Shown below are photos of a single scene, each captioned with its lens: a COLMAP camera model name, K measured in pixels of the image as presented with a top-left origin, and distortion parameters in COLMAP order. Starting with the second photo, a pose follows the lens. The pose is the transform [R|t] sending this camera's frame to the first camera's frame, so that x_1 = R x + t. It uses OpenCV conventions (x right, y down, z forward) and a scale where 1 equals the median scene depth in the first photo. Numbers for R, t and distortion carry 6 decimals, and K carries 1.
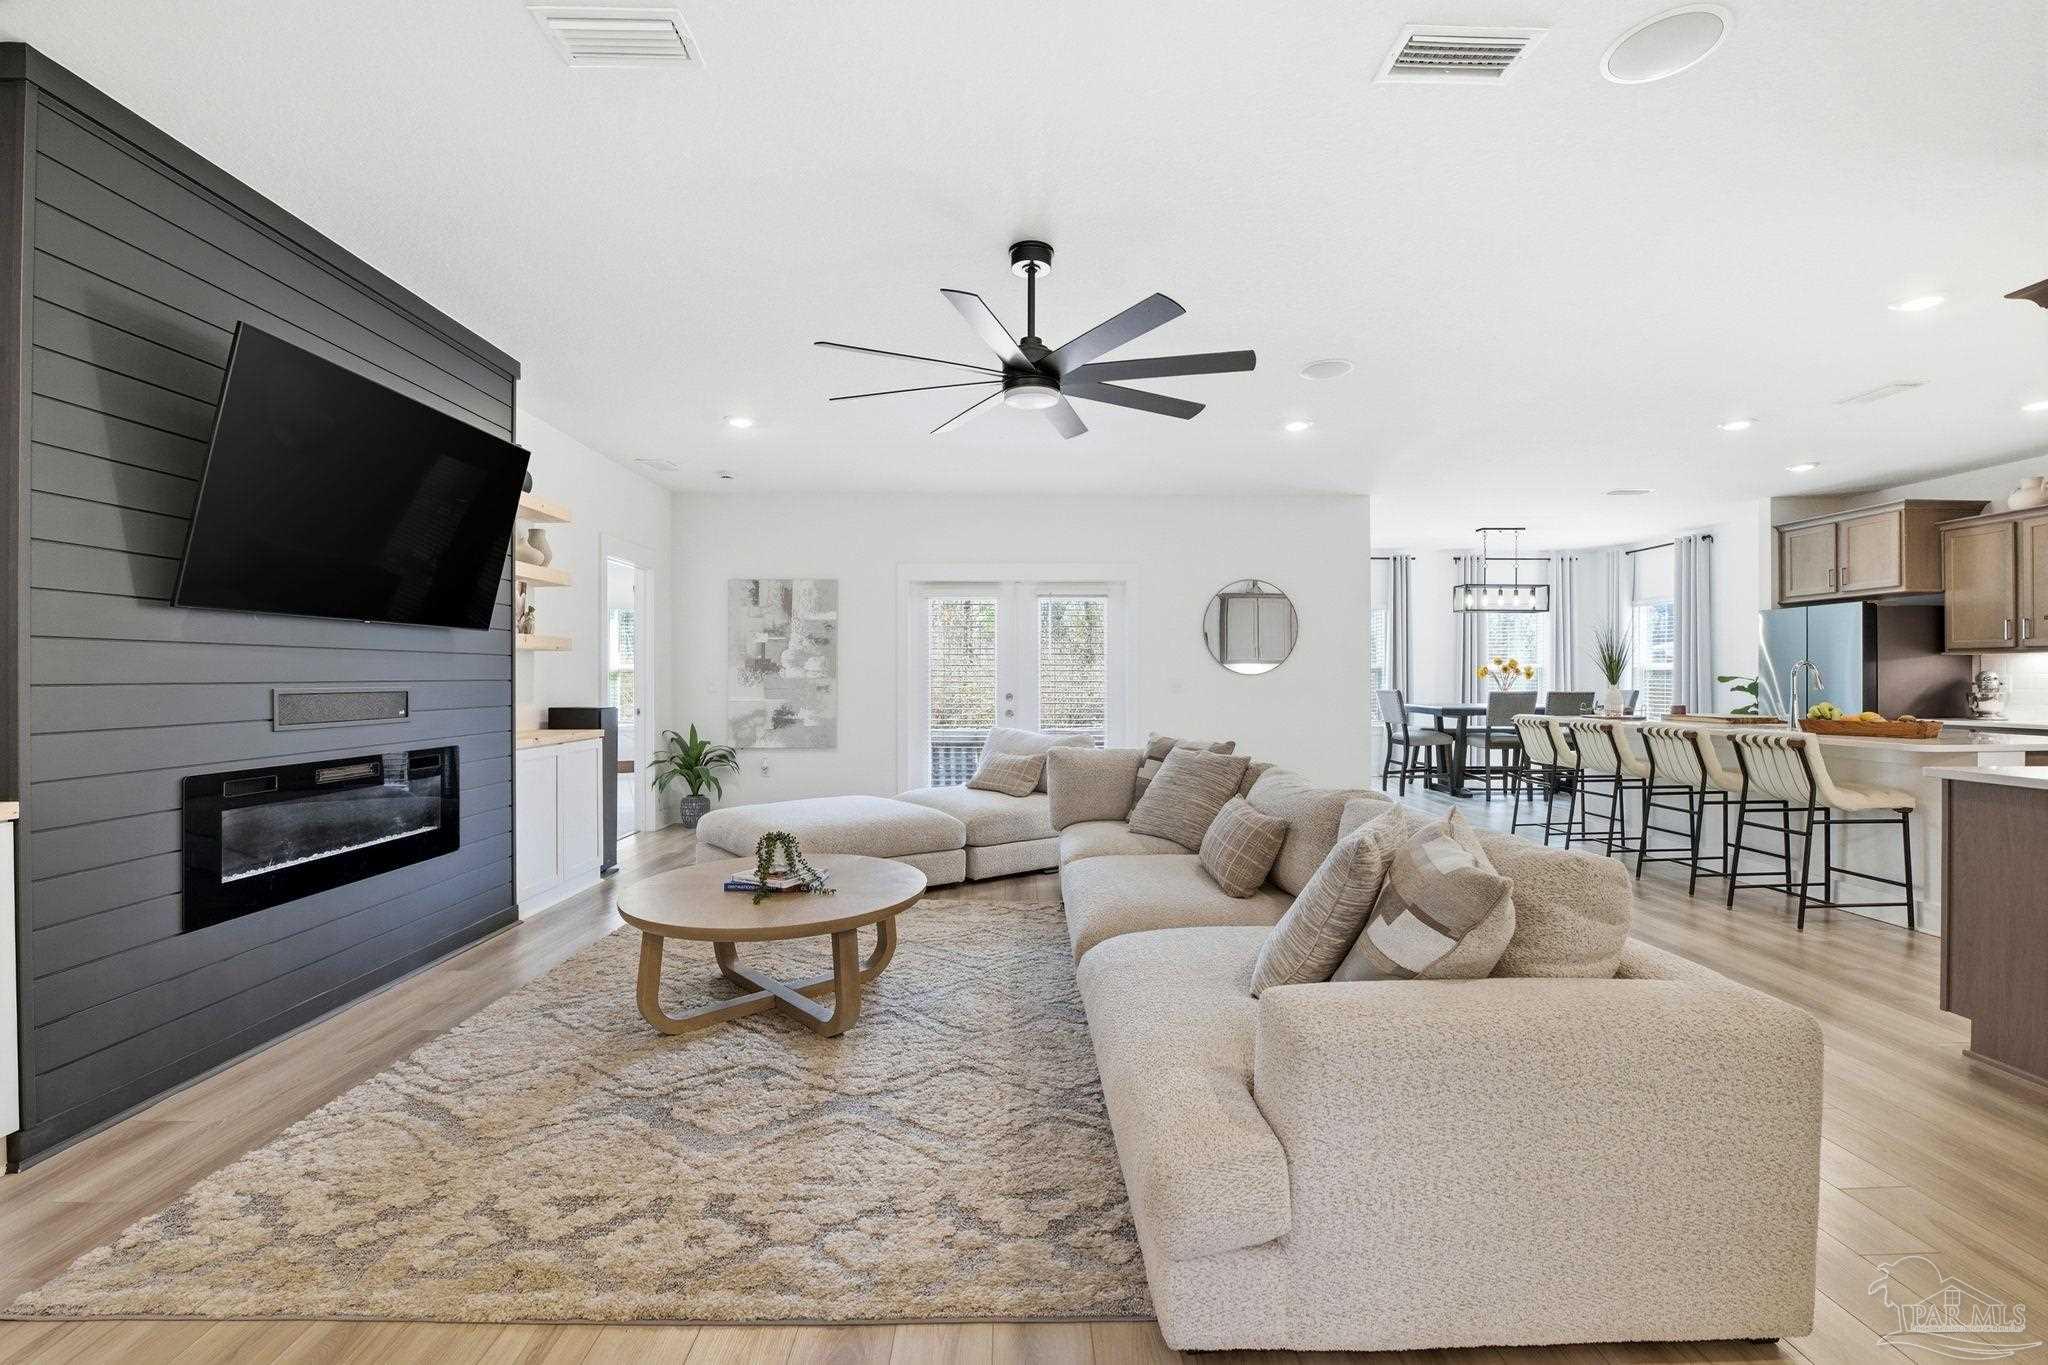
lens RADIAL K [[860.7, 0, 1024.0], [0, 860.7, 682.5], [0, 0, 1]] dist [-0.020227, 0.000106]
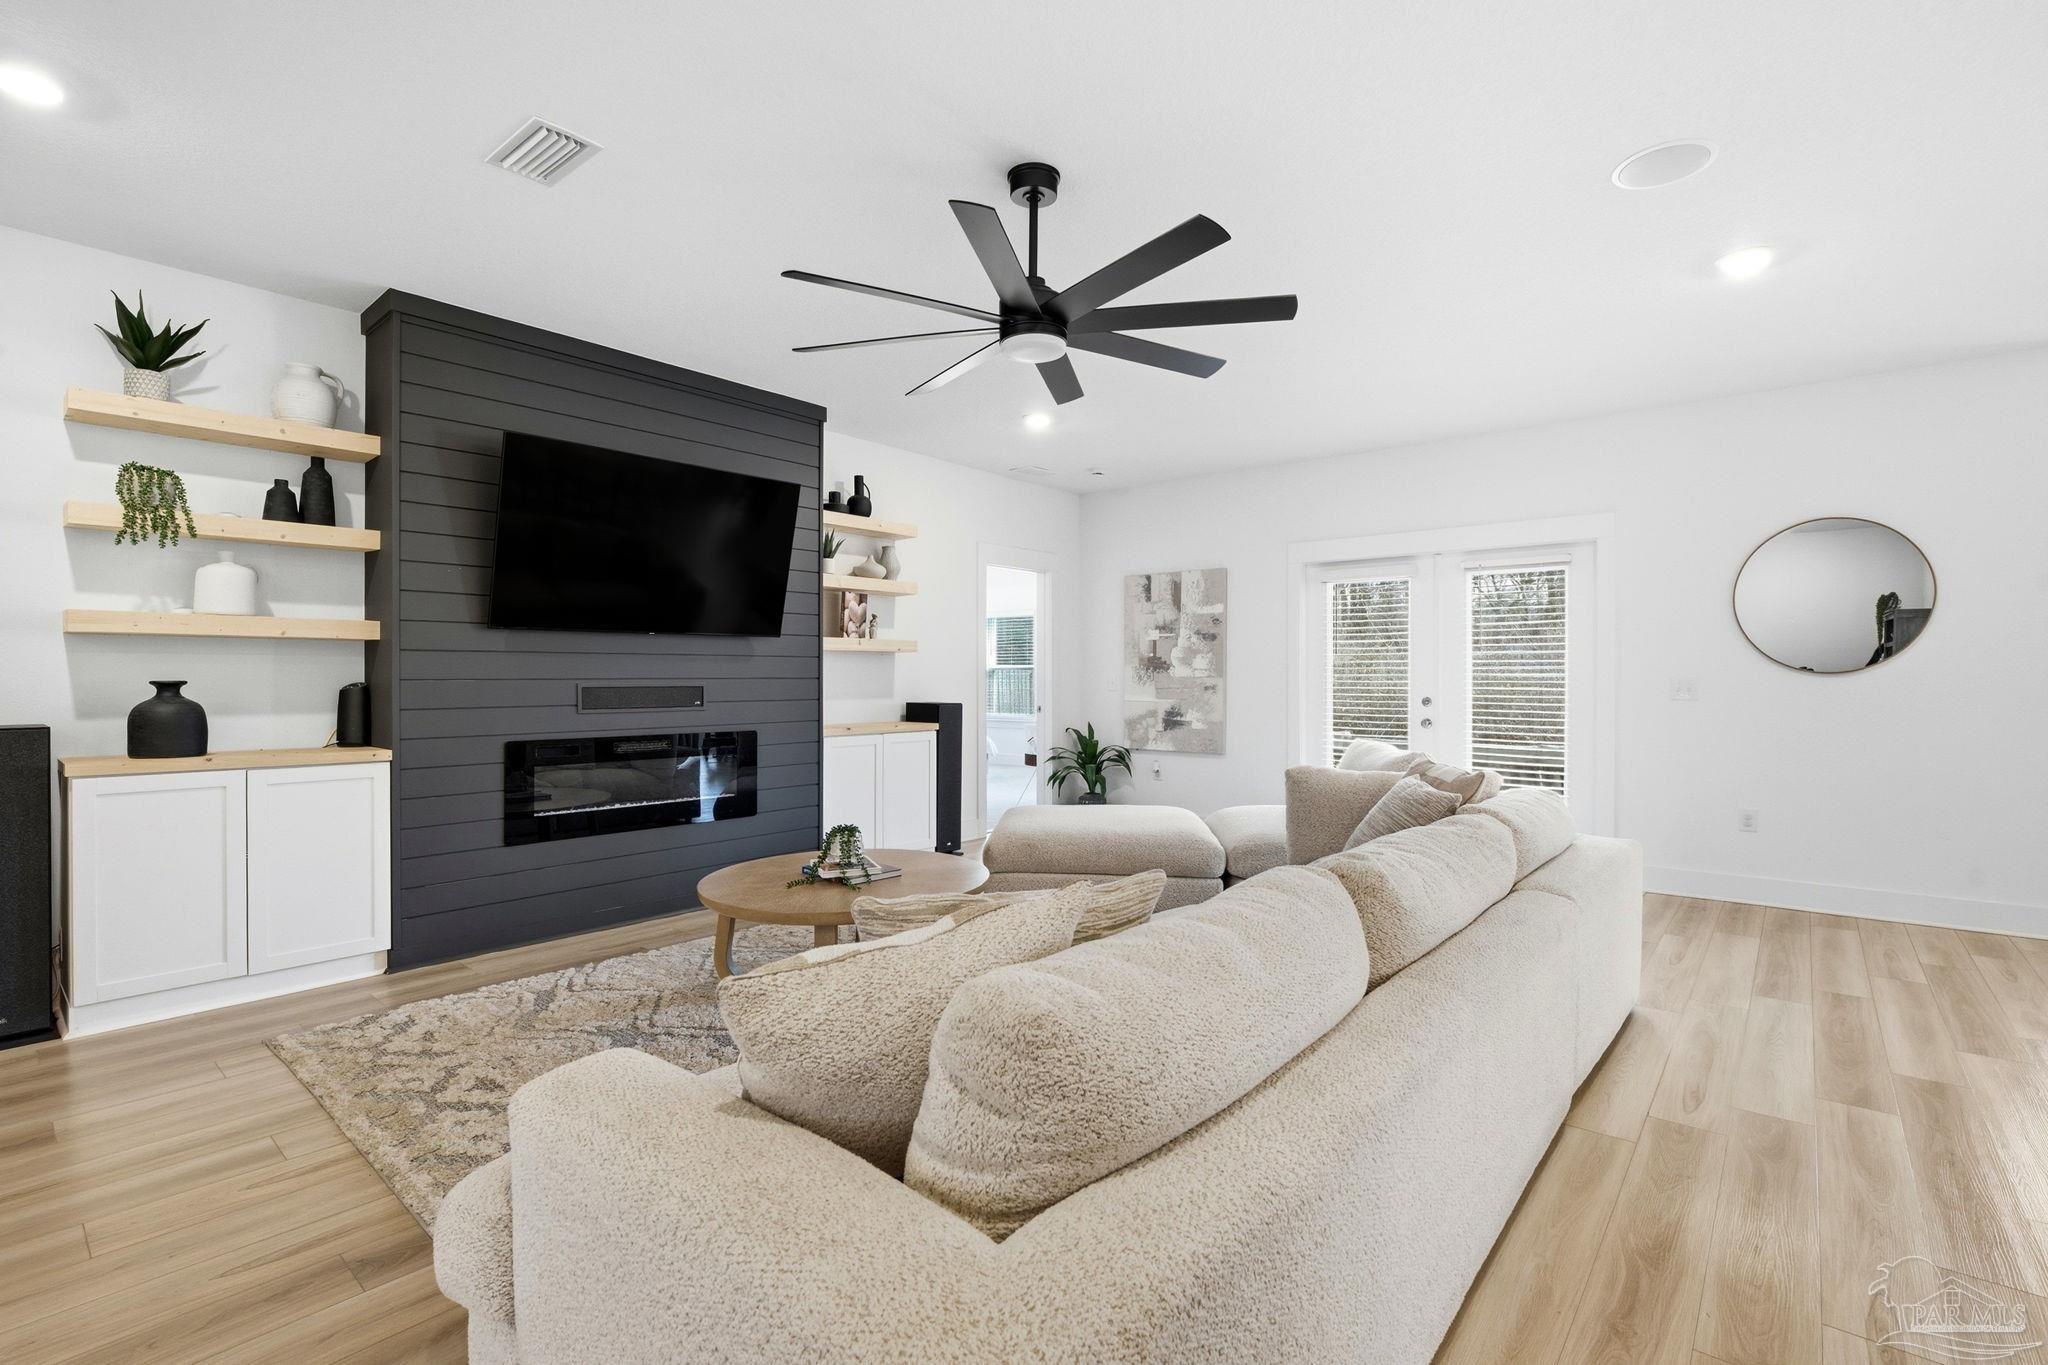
lens RADIAL K [[924.1, 0, 1024.0], [0, 924.1, 682.5], [0, 0, 1]] dist [-0.016047, 0.000471]
pose [[0.751273, 0.005938, -0.659964, 0.502441], [-0.005719, 0.999981, 0.002487, -0.001394], [0.659966, 0.001906, 0.751293, 0.251118]]
